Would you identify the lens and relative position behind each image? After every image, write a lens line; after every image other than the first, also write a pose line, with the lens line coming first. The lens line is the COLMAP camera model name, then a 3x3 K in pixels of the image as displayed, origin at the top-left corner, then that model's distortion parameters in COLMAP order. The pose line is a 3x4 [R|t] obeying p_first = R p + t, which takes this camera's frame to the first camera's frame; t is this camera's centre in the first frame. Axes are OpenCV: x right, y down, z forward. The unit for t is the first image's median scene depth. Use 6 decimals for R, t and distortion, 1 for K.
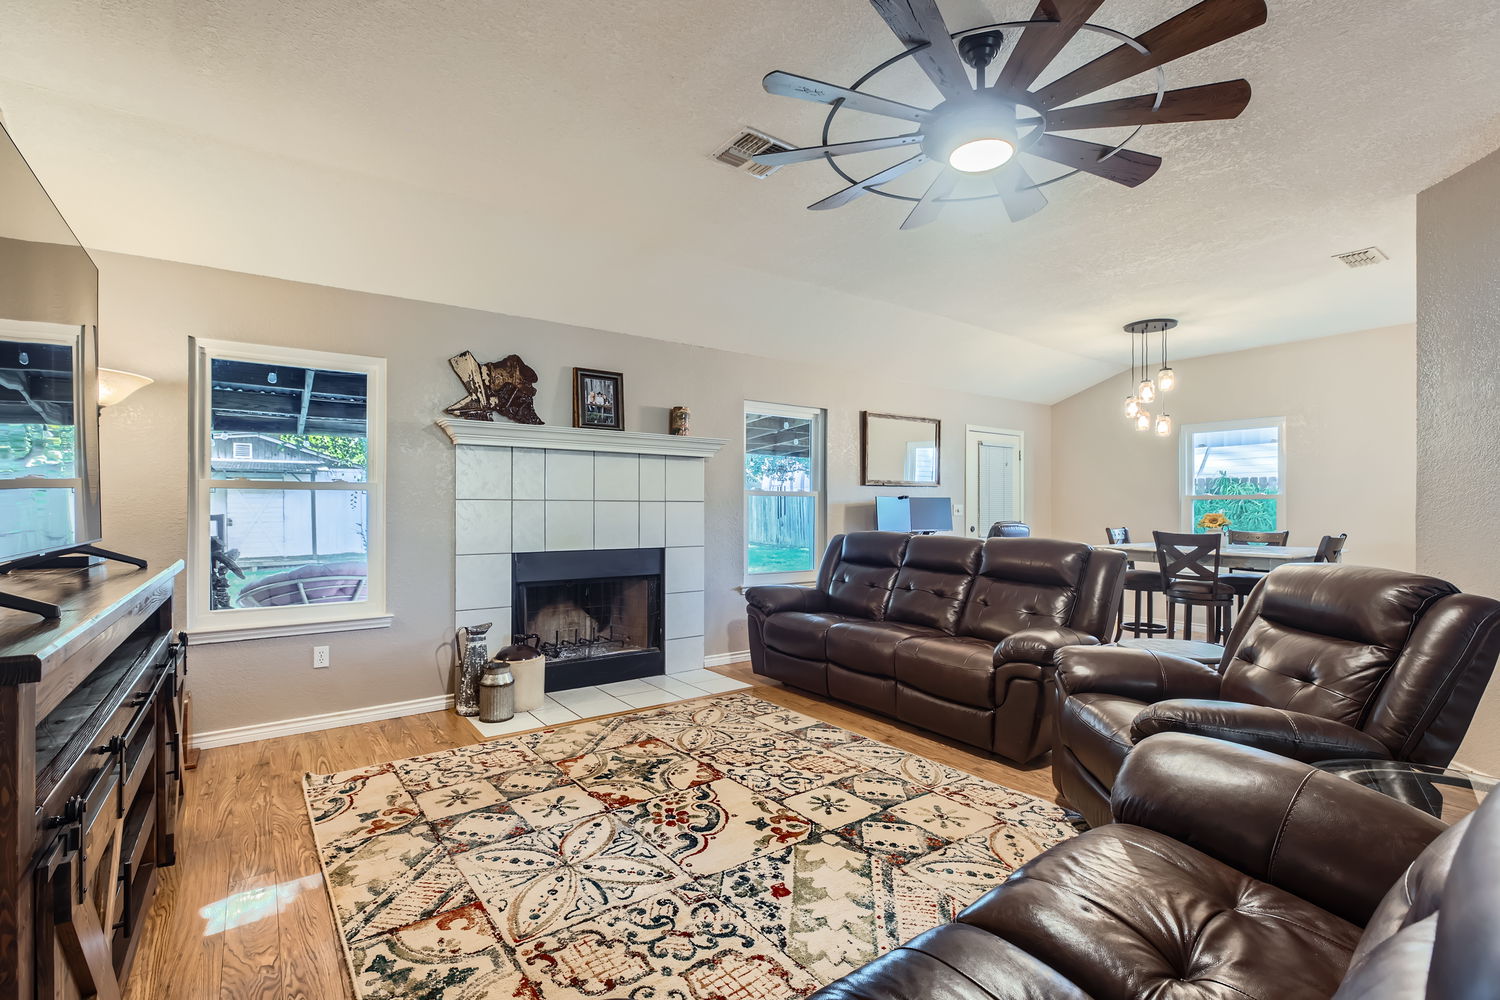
lens RADIAL K [[680.8, 0, 752.2], [0, 680.8, 501.7], [0, 0, 1]] dist [-0.000875, 0.000313]
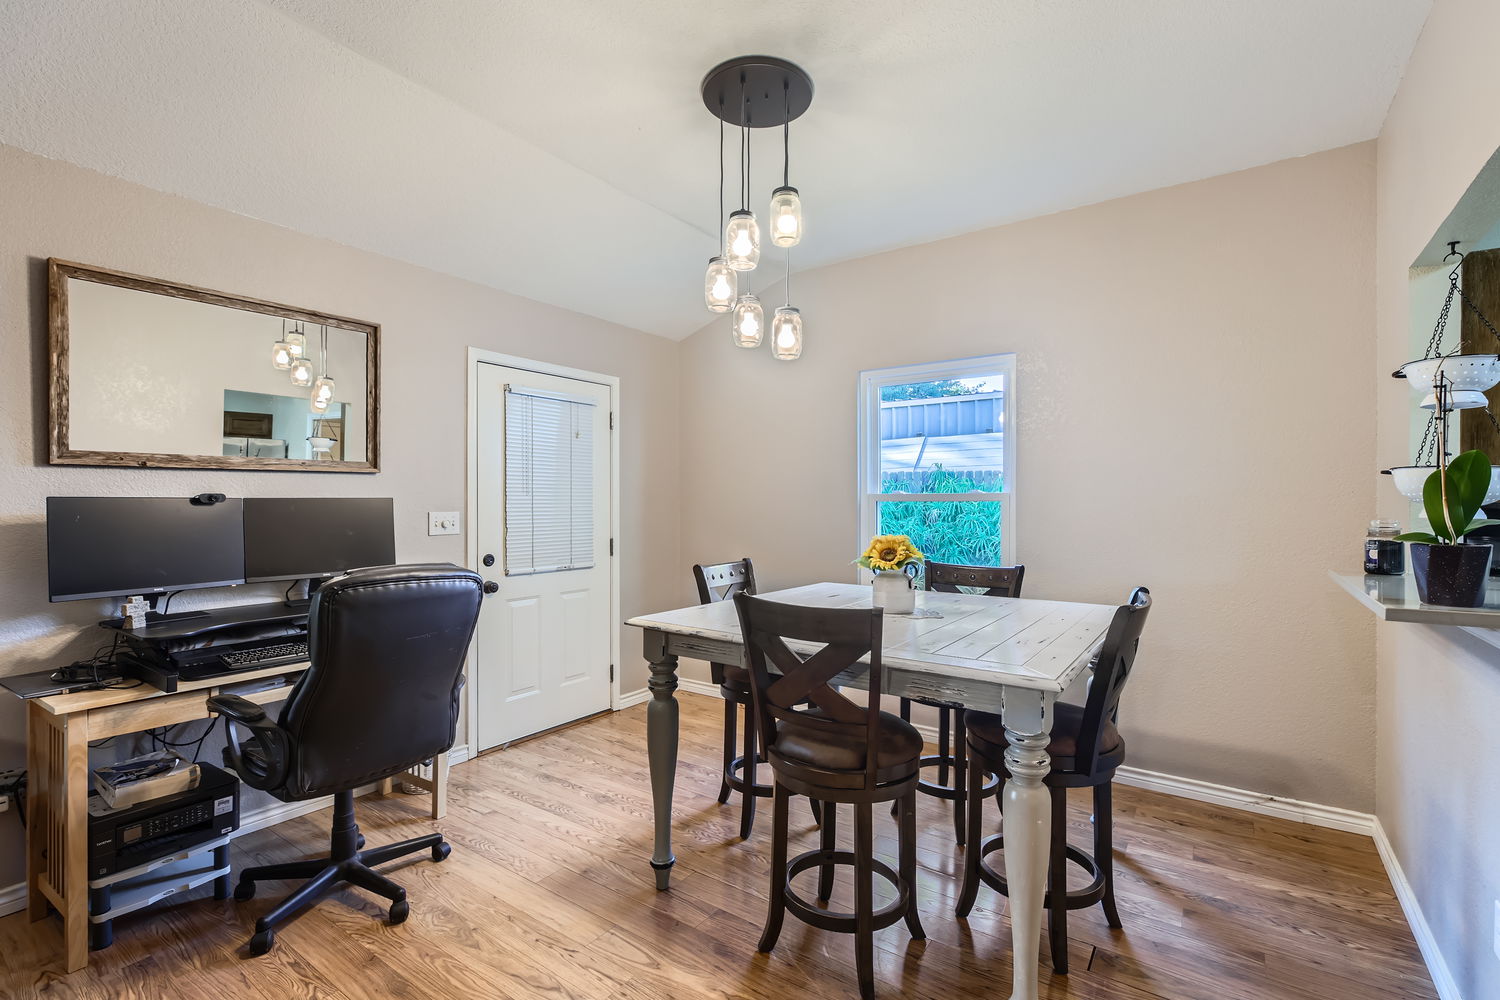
lens RADIAL K [[680.8, 0, 750.4], [0, 680.8, 501.1], [0, 0, 1]] dist [-0.000875, 0.000313]
pose [[0.948446, -0.001597, 0.316934, 0.397567], [-0.000562, 0.999977, 0.006721, -0.007614], [-0.316937, -0.006552, 0.948424, 0.534124]]
